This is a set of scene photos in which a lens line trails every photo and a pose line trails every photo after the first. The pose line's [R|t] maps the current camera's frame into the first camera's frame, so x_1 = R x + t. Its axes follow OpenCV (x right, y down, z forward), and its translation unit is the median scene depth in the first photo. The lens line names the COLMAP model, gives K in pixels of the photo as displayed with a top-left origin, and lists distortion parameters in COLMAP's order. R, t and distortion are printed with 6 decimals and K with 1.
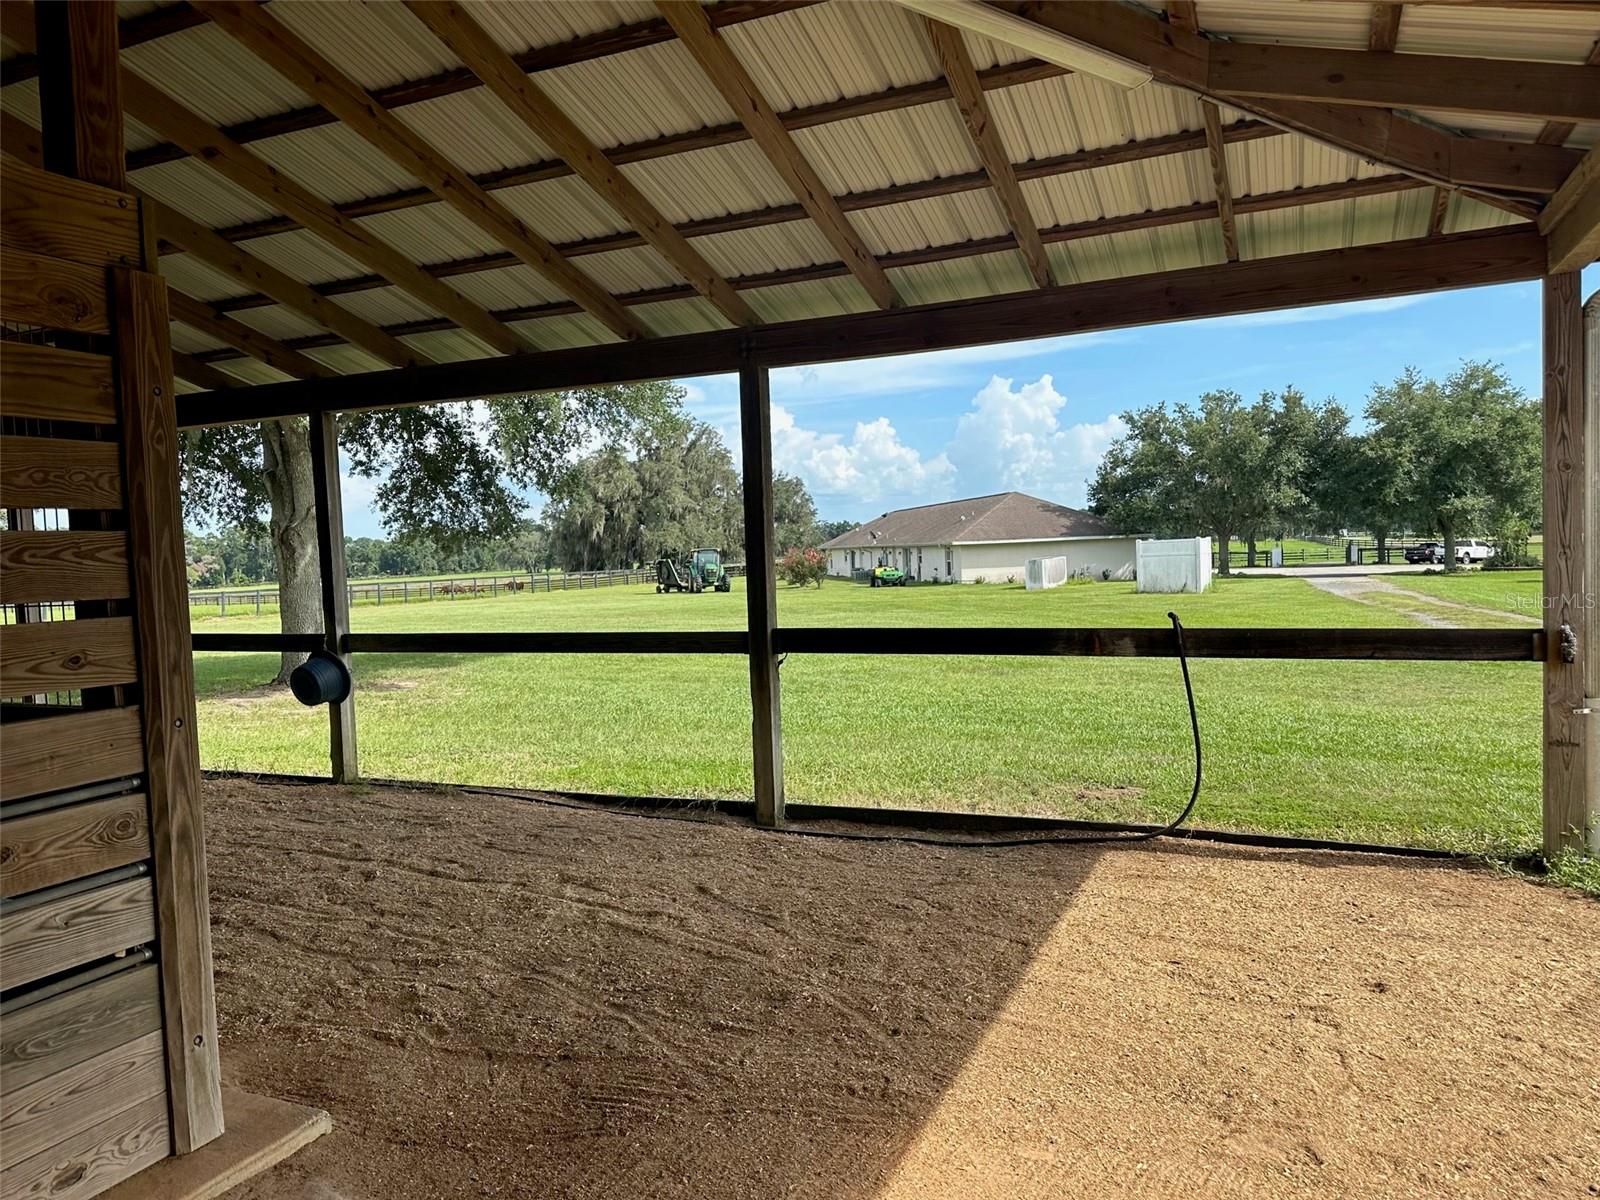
lens RADIAL K [[1126.4, 0, 800.0], [0, 1126.4, 600.0], [0, 0, 1]] dist [0.000212, -0.000522]
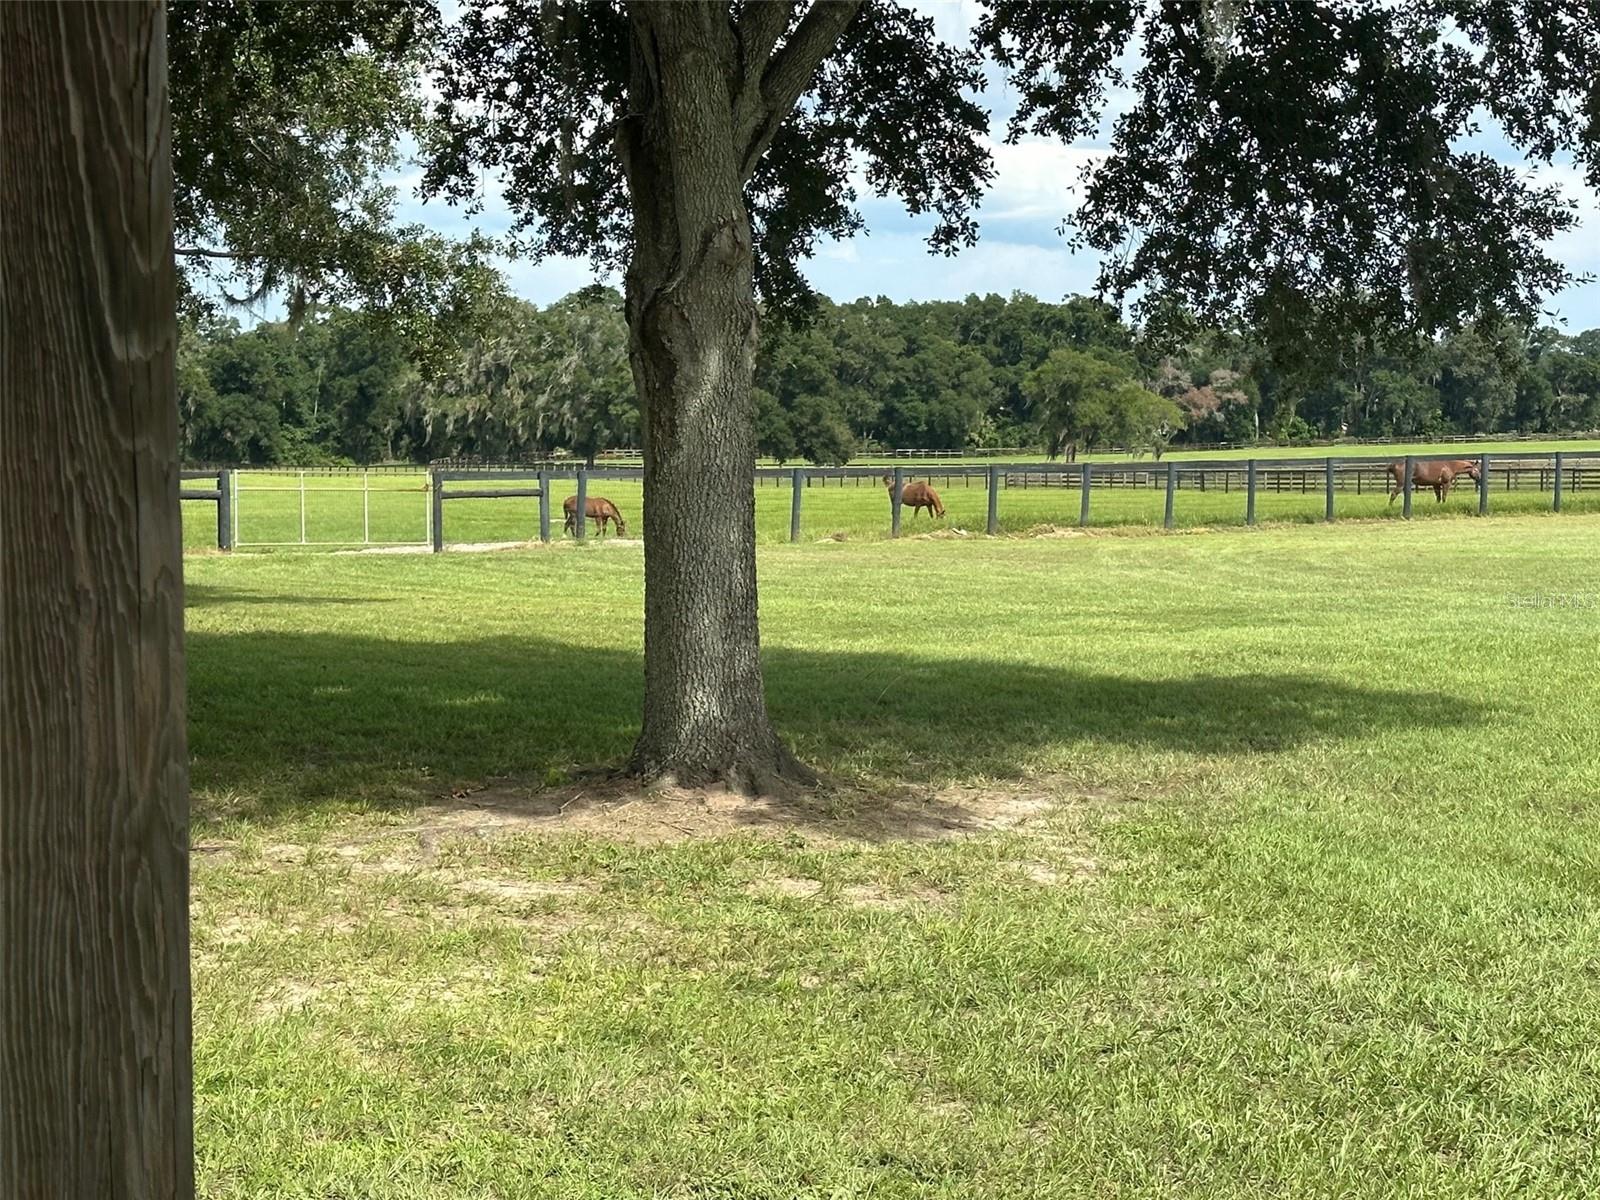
lens RADIAL K [[2942.1, 0, 800.0], [0, 2942.1, 600.0], [0, 0, 1]] dist [0.249768, 0.249187]
pose [[0.802445, 0.063118, -0.593378, 0.065434], [-0.042368, 0.997907, 0.048852, -0.015775], [0.595220, -0.014061, 0.803440, 0.269290]]
